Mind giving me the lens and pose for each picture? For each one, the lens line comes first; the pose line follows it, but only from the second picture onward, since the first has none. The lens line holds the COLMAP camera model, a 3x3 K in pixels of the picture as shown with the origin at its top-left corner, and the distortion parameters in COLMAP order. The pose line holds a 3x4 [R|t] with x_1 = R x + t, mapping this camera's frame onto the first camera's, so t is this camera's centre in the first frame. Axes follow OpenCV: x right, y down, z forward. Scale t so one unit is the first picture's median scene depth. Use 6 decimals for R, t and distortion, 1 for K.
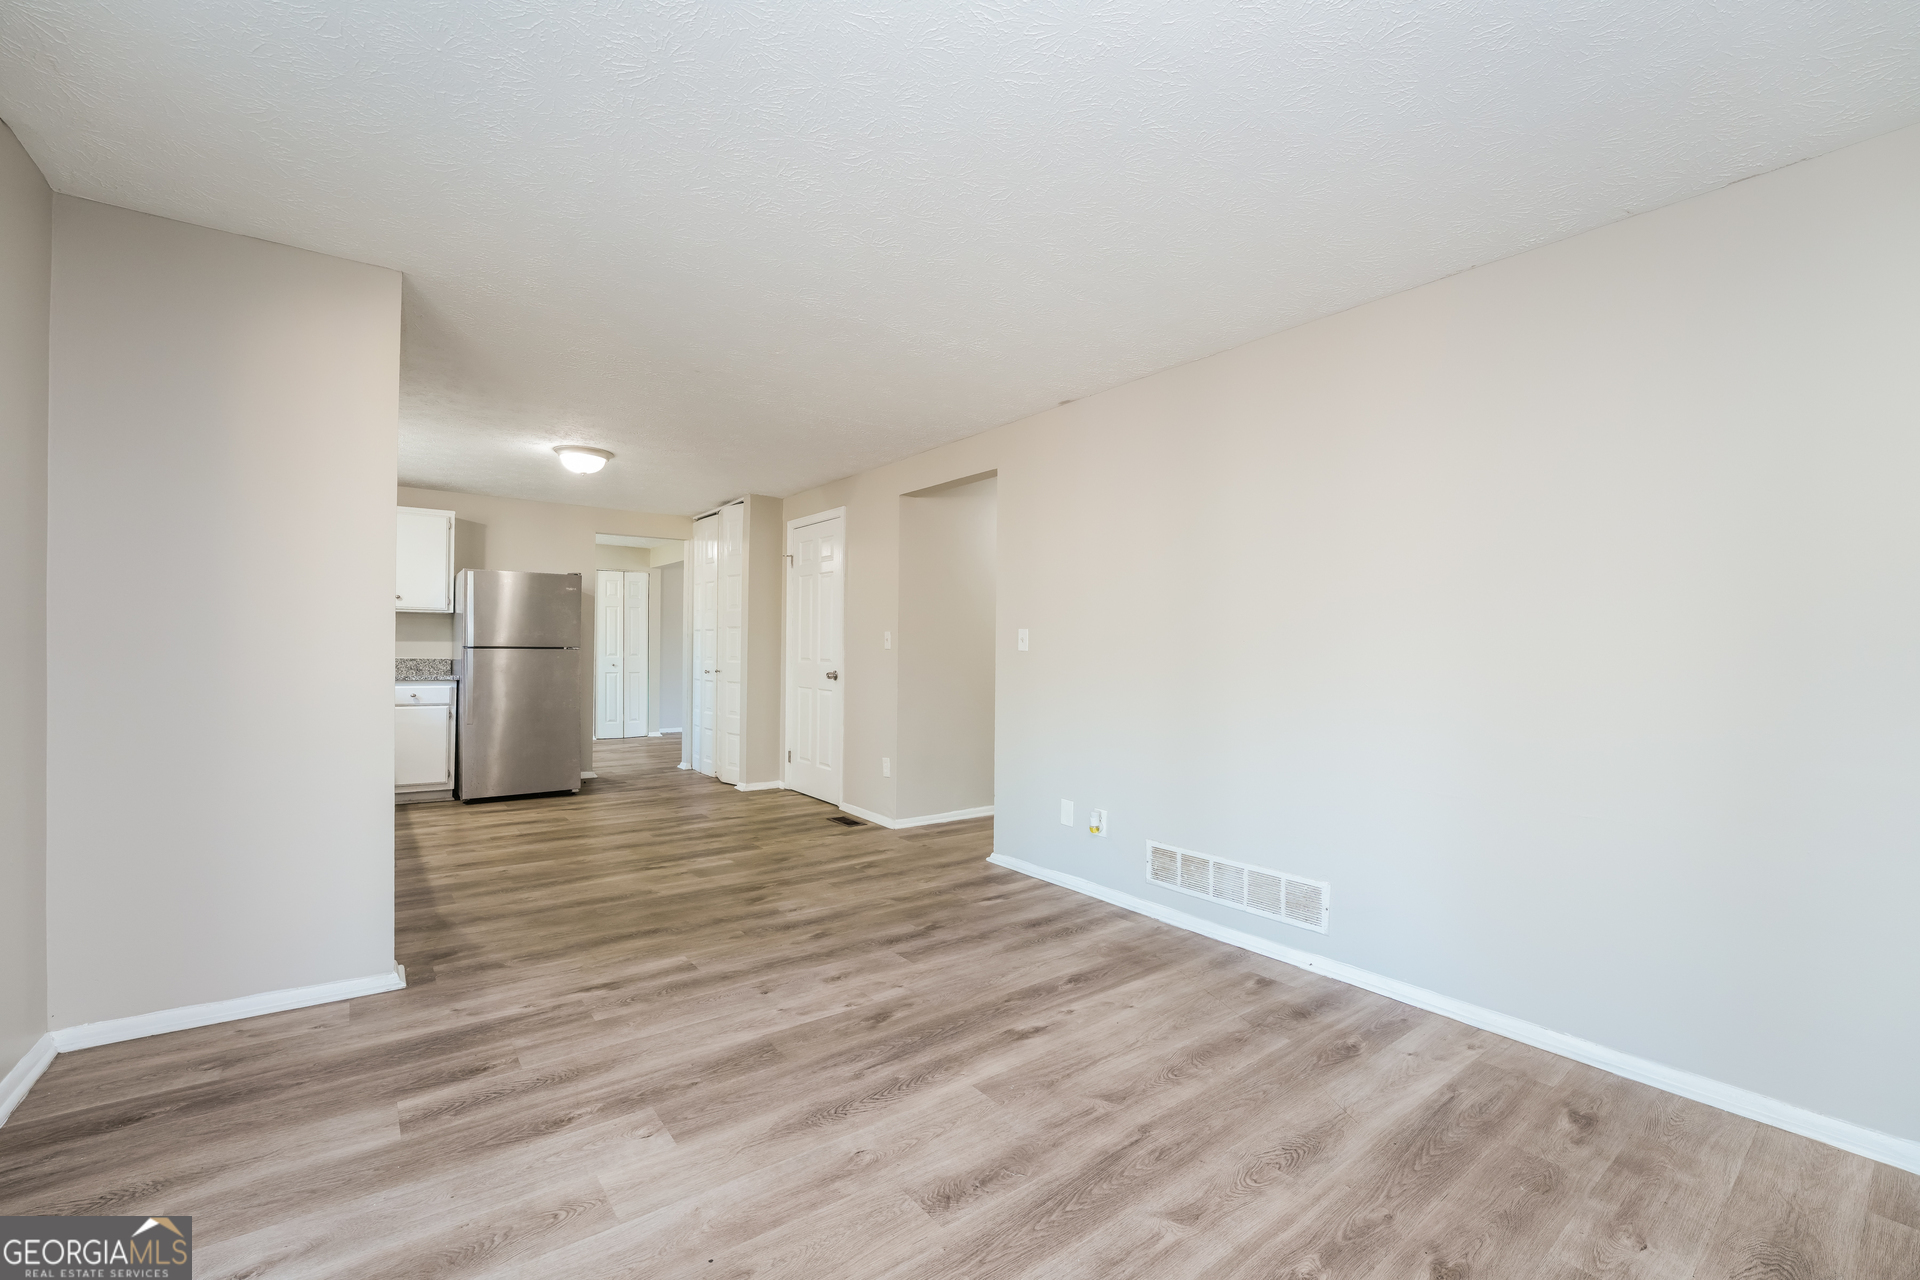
lens RADIAL K [[779.7, 0, 960.9], [0, 779.7, 642.3], [0, 0, 1]] dist [-0.048705, 0.008448]
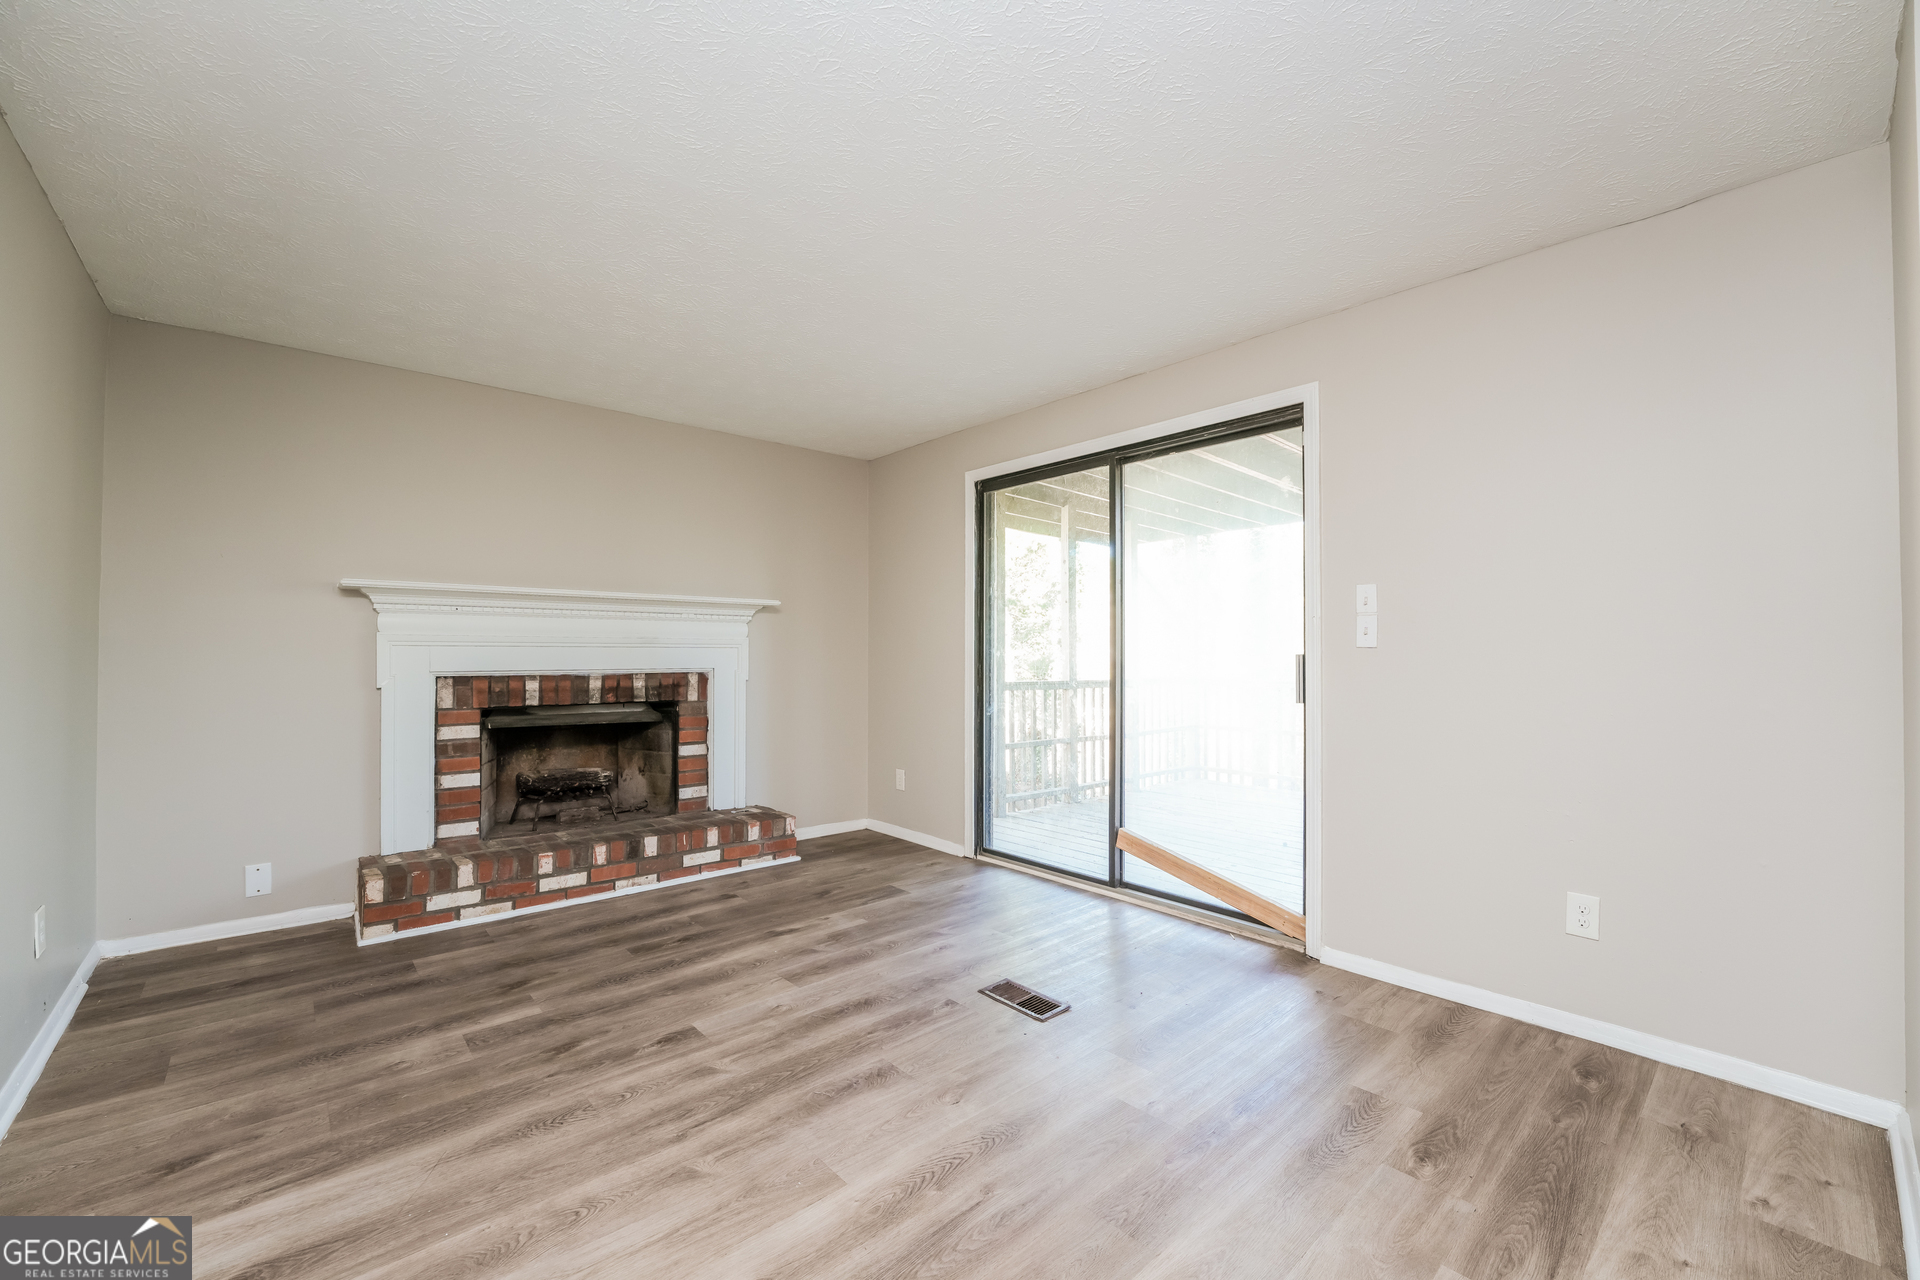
lens RADIAL K [[779.7, 0, 960.9], [0, 779.7, 642.3], [0, 0, 1]] dist [-0.048705, 0.008448]
pose [[-0.997167, -0.015693, -0.073558, -0.042423], [-0.014451, 0.999745, -0.017376, 0.002262], [0.073812, -0.016264, -0.997140, 2.010216]]
